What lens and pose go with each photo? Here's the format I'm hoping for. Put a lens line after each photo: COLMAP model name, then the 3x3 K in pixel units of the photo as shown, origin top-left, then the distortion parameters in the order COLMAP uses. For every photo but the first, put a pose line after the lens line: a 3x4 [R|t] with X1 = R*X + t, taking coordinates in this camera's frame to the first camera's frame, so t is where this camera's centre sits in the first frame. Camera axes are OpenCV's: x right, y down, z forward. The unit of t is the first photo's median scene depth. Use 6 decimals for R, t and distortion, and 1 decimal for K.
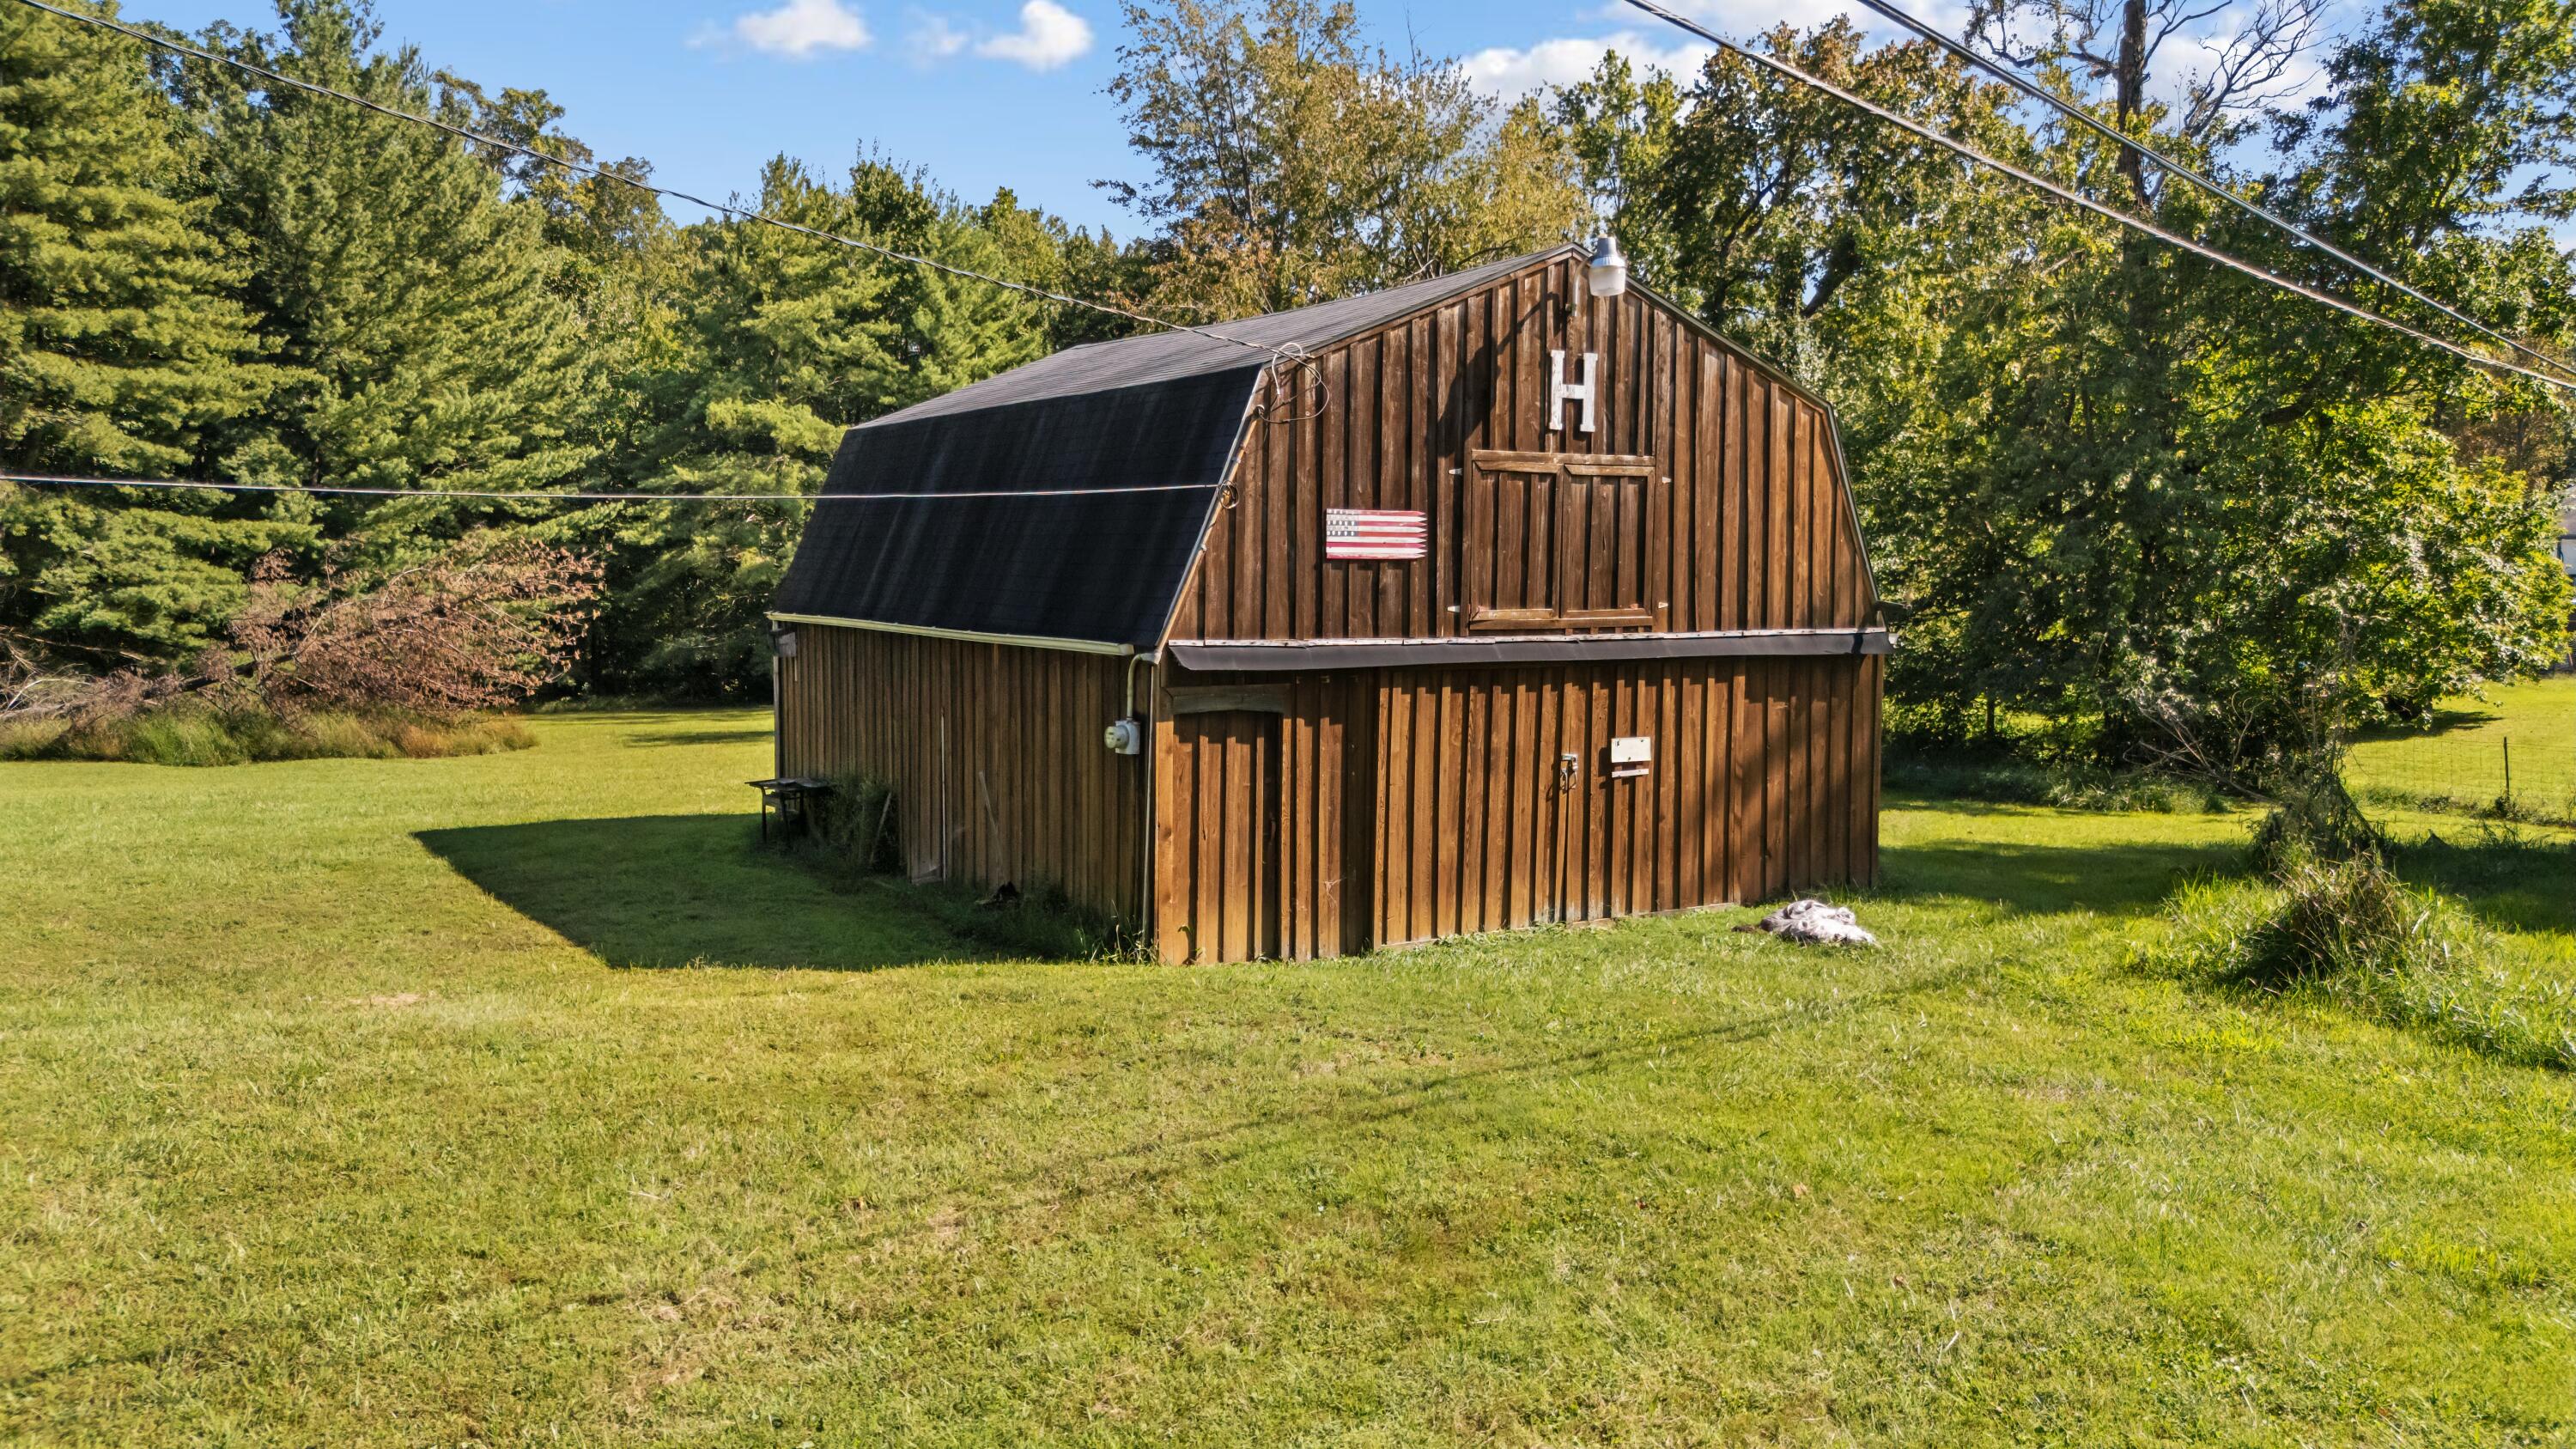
lens RADIAL K [[1691.5, 0, 1302.8], [0, 1691.5, 733.3], [0, 0, 1]] dist [0.050083, -0.024927]
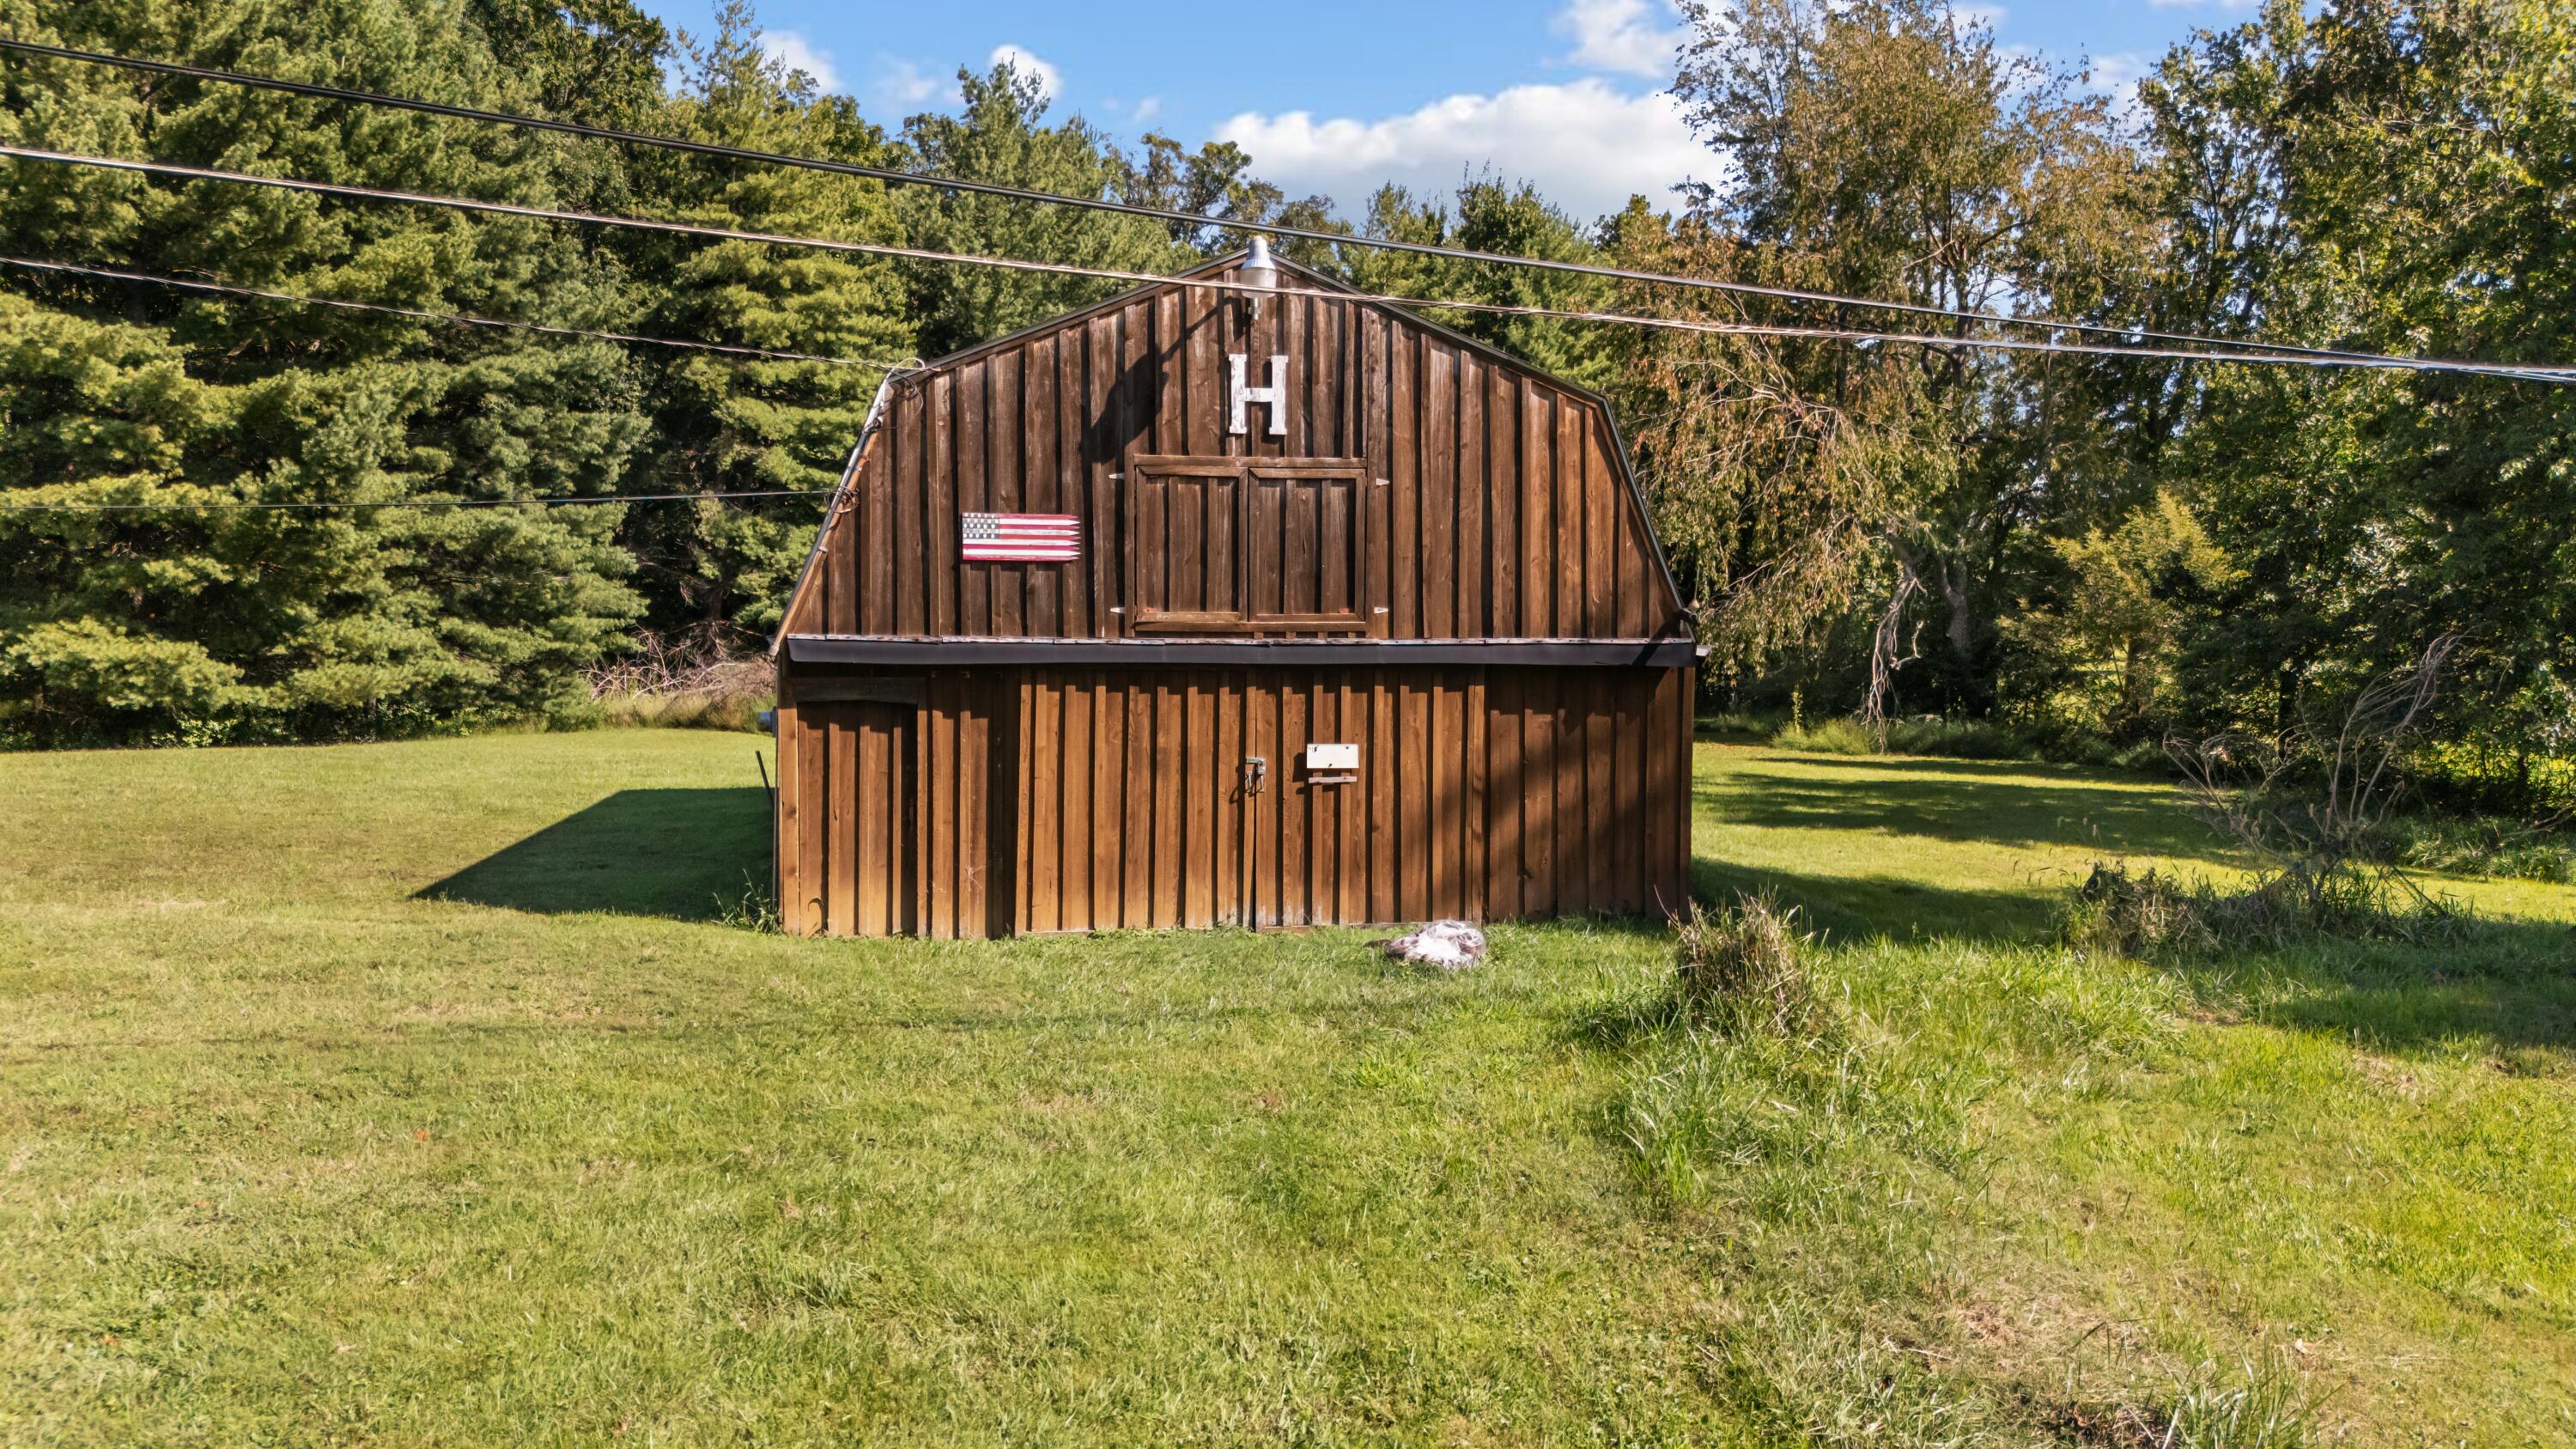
lens RADIAL K [[1691.5, 0, 1305.2], [0, 1691.5, 729.4], [0, 0, 1]] dist [0.050083, -0.024927]
pose [[0.934772, 0.036223, -0.353397, 0.527285], [-0.038651, 0.999253, 0.000188, -0.005600], [0.353140, 0.013484, 0.935473, 0.076644]]
